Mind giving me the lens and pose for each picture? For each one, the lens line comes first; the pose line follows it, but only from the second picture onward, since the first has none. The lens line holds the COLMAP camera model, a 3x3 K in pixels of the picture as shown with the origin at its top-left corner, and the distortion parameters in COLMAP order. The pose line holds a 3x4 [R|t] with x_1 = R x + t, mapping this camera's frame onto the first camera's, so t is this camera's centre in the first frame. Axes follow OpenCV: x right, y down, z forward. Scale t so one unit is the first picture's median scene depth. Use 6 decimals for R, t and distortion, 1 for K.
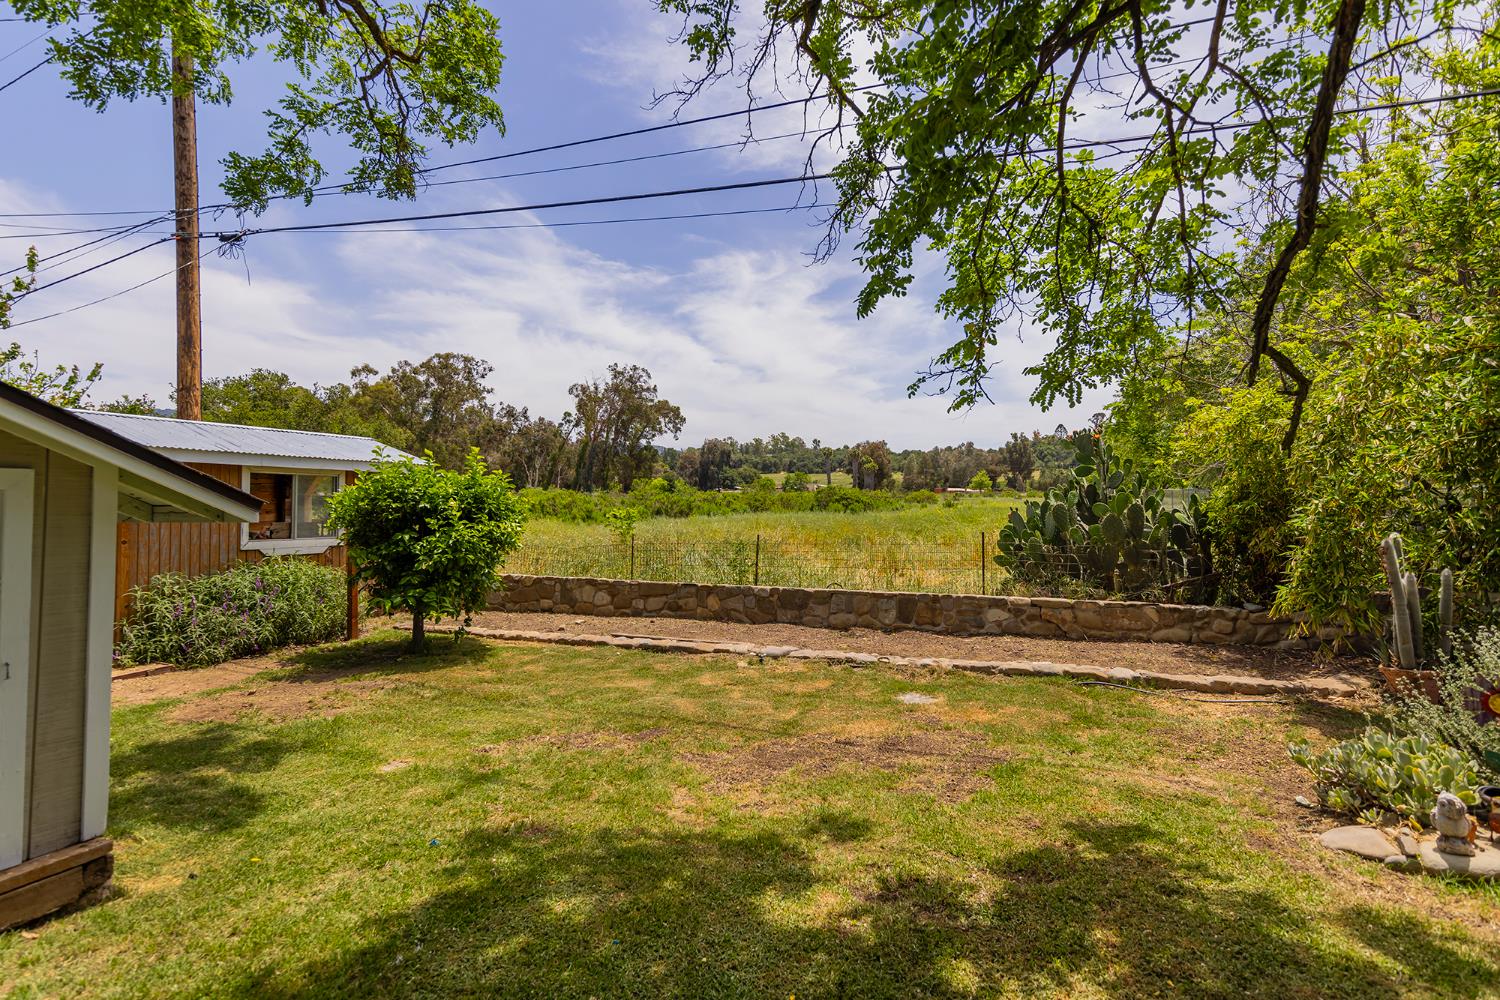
lens RADIAL K [[717.9, 0, 759.1], [0, 717.9, 494.4], [0, 0, 1]] dist [-0.002765, 0.000383]
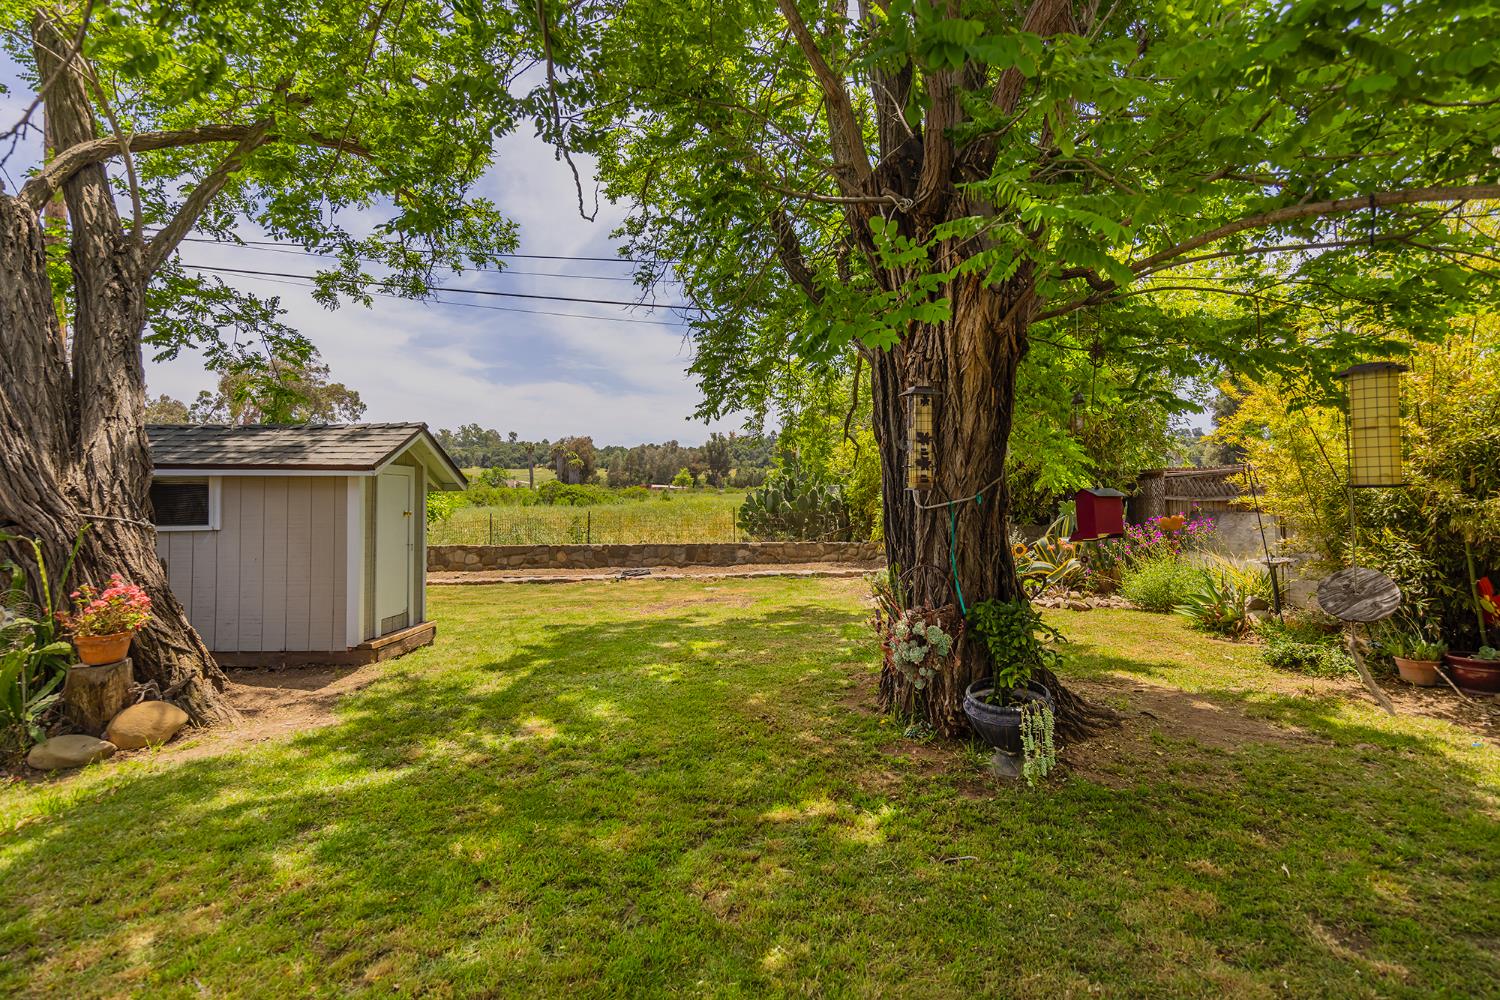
lens RADIAL K [[734.4, 0, 760.1], [0, 734.4, 486.1], [0, 0, 1]] dist [0.009113, 0.000661]
pose [[0.917673, 0.002899, 0.397325, -0.284540], [-0.000100, 0.999975, -0.007066, 0.014651], [-0.397336, 0.006445, 0.917651, -0.549986]]
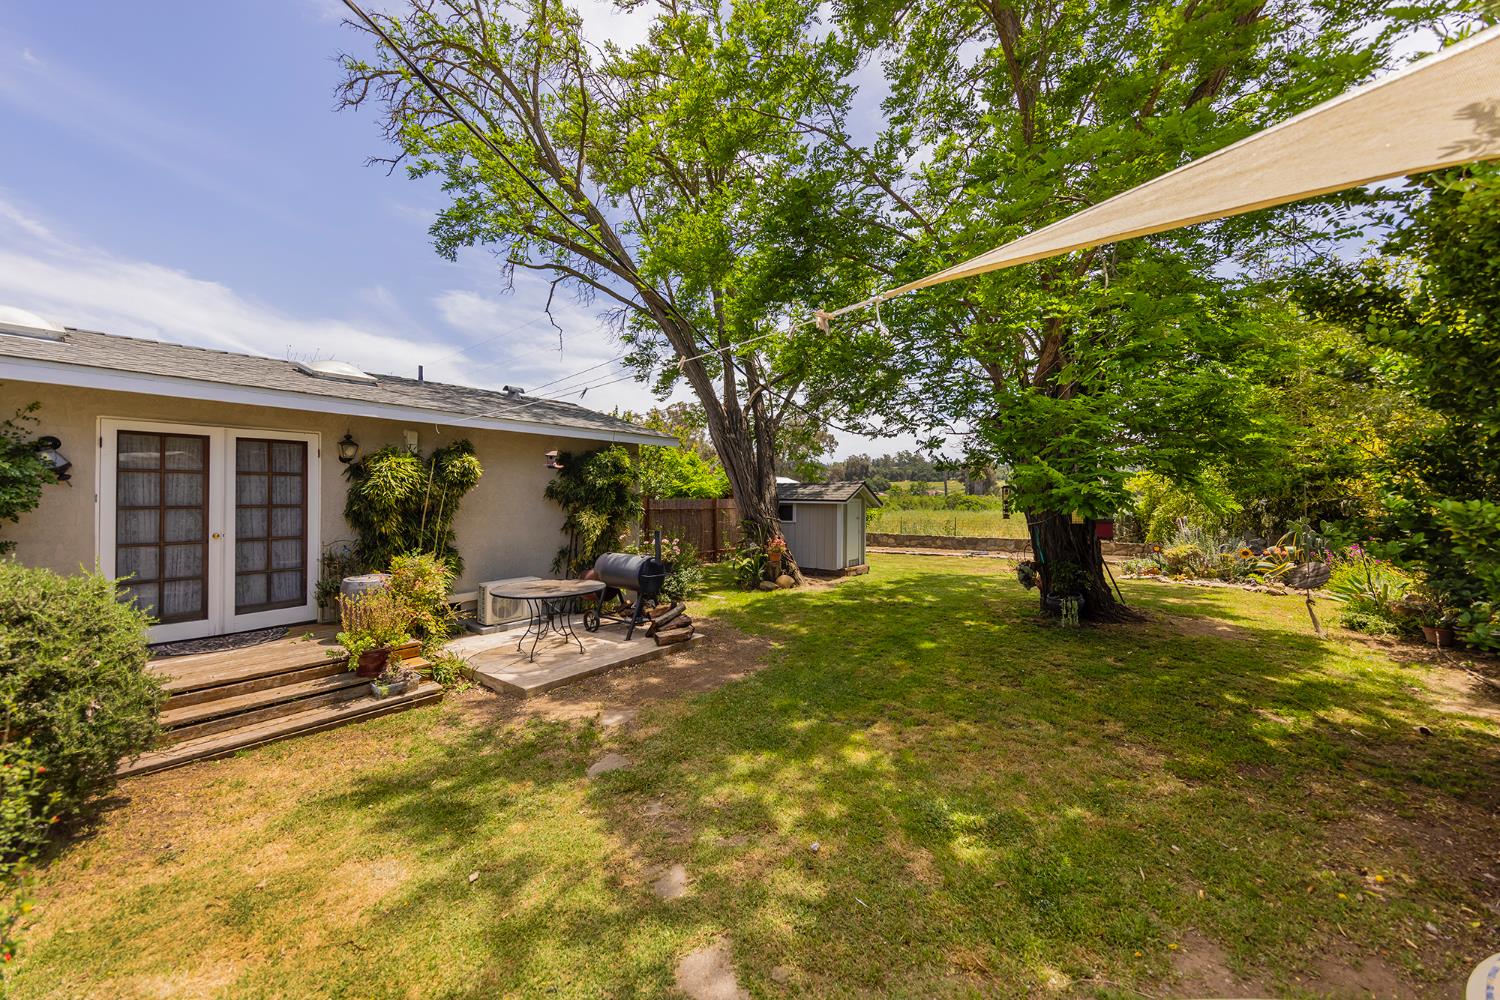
lens RADIAL K [[546.6, 0, 757.8], [0, 546.6, 495.6], [0, 0, 1]] dist [0.005448, -0.000030]
pose [[0.974272, 0.005692, -0.225304, -0.254613], [-0.006226, 0.999979, -0.001660, -0.014108], [0.225290, 0.003020, 0.974287, -1.090883]]
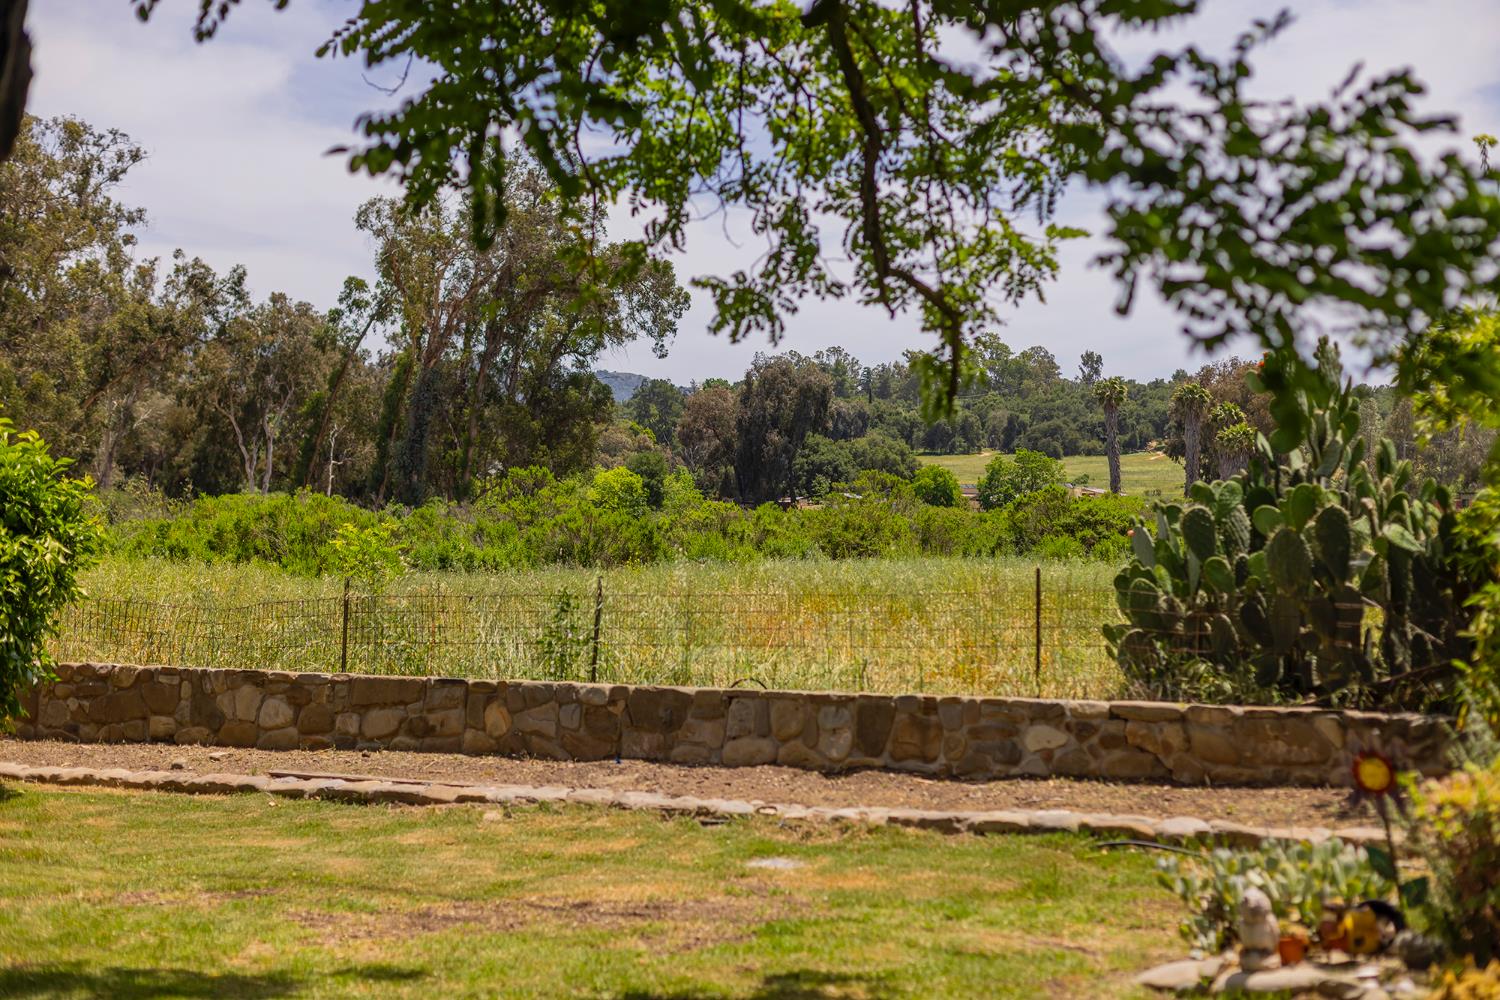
lens RADIAL K [[2133.8, 0, 759.7], [0, 2133.8, 502.1], [0, 0, 1]] dist [-0.014427, 0.000000]
pose [[0.996906, 0.003956, -0.078501, 0.210732], [-0.004511, 0.999966, -0.006885, 0.017523], [0.078471, 0.007218, 0.996890, -0.368296]]
